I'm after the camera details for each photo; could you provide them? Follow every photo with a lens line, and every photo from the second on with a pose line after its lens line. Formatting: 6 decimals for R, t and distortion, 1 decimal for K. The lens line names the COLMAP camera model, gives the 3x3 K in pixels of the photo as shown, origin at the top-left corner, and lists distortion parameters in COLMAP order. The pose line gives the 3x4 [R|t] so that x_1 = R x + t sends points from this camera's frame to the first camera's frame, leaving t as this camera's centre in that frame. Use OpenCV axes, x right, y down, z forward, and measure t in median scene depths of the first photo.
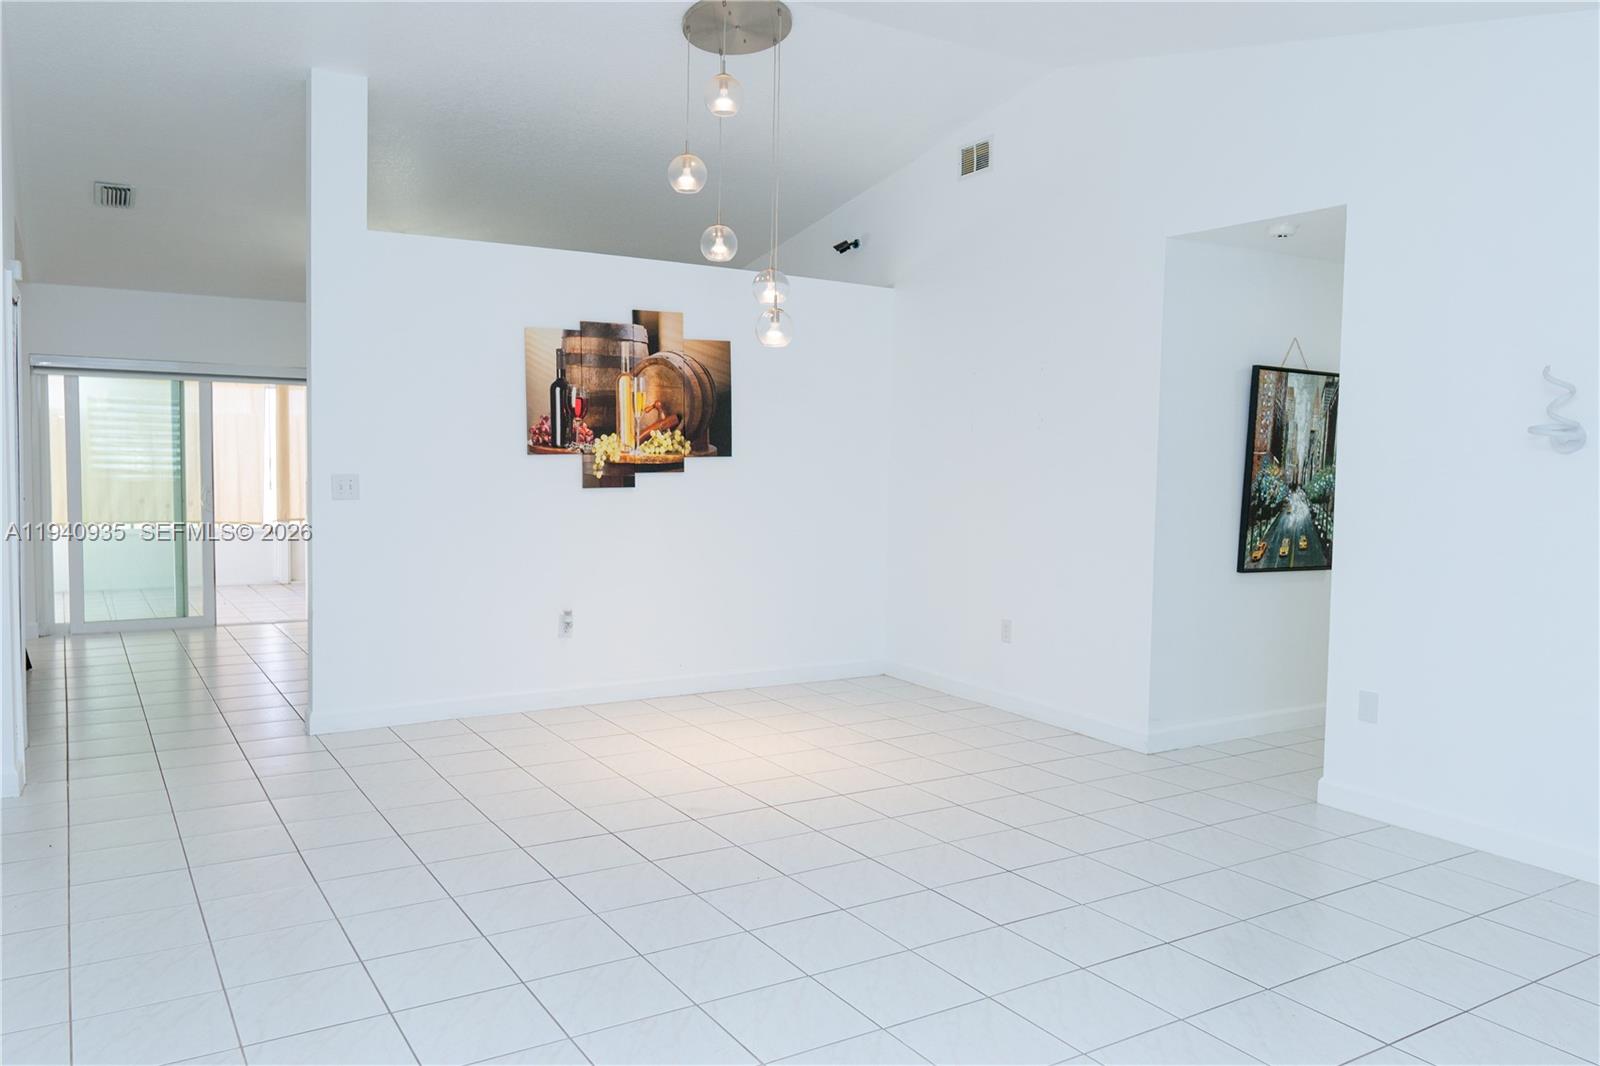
lens RADIAL K [[1199.9, 0, 782.3], [0, 1199.9, 508.2], [0, 0, 1]] dist [-0.002370, -0.006038]
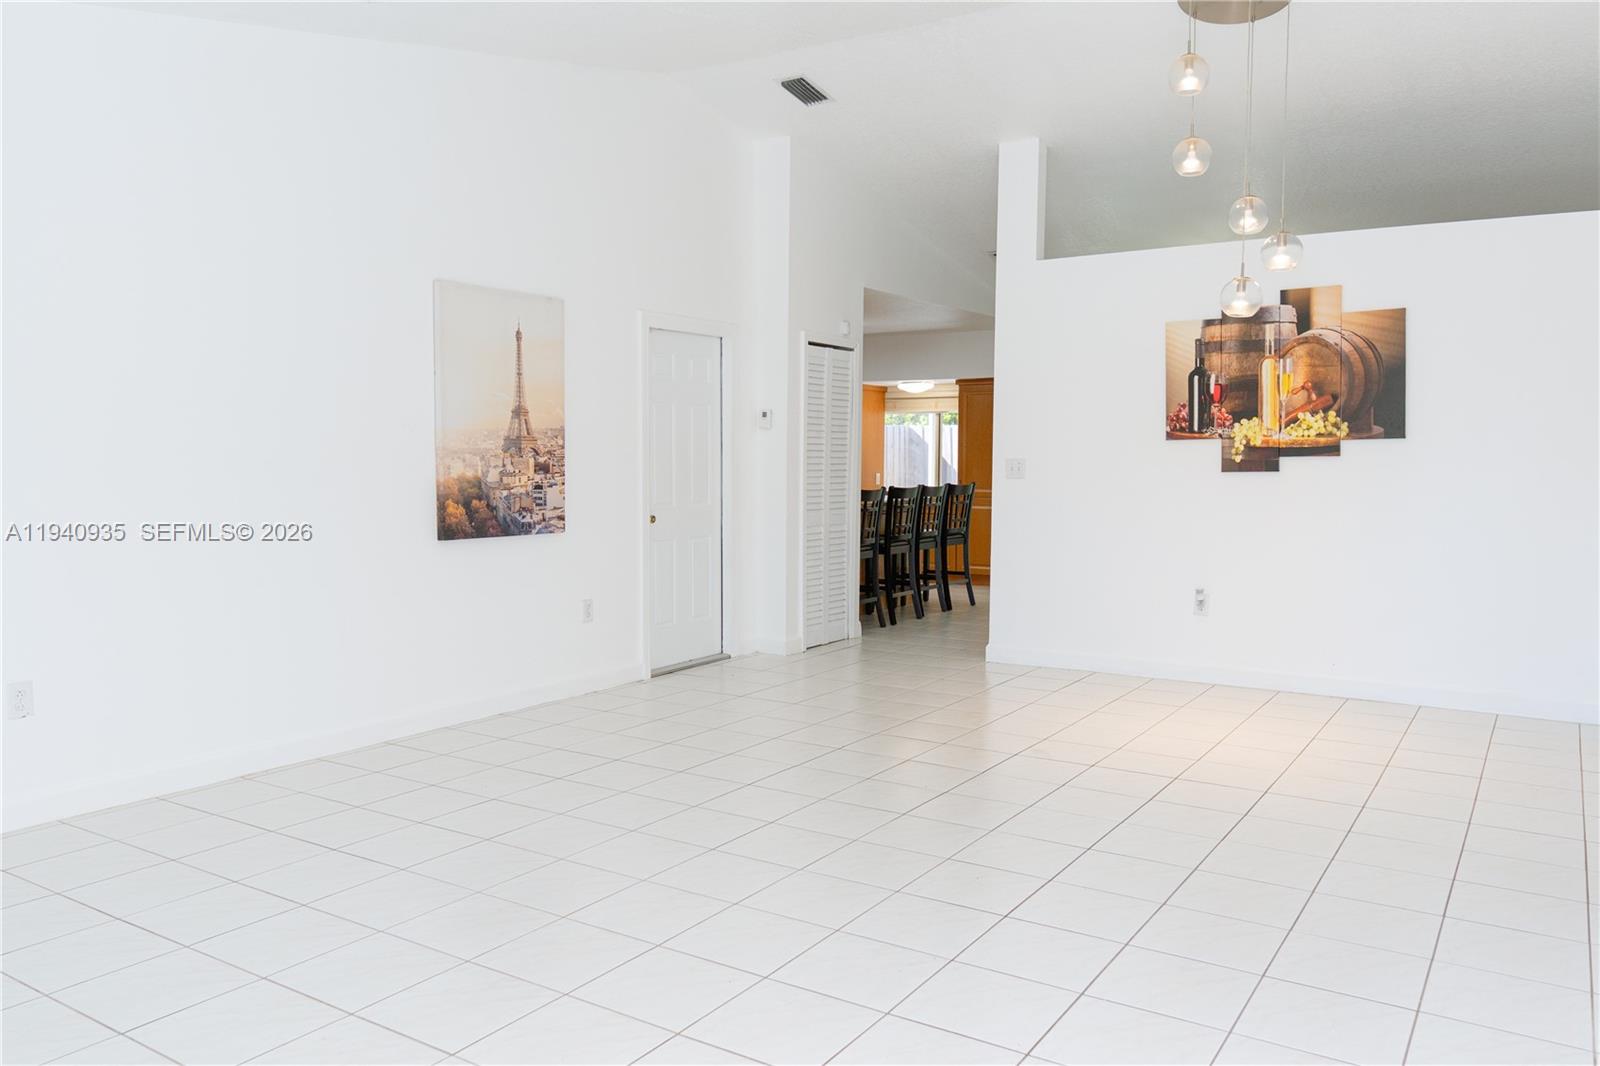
lens RADIAL K [[1199.9, 0, 782.3], [0, 1199.9, 508.2], [0, 0, 1]] dist [-0.002370, -0.006038]
pose [[0.432756, 0.021958, -0.901243, 0.591207], [-0.040543, 0.999166, 0.004876, 0.024259], [0.900599, 0.034429, 0.433286, 0.218010]]
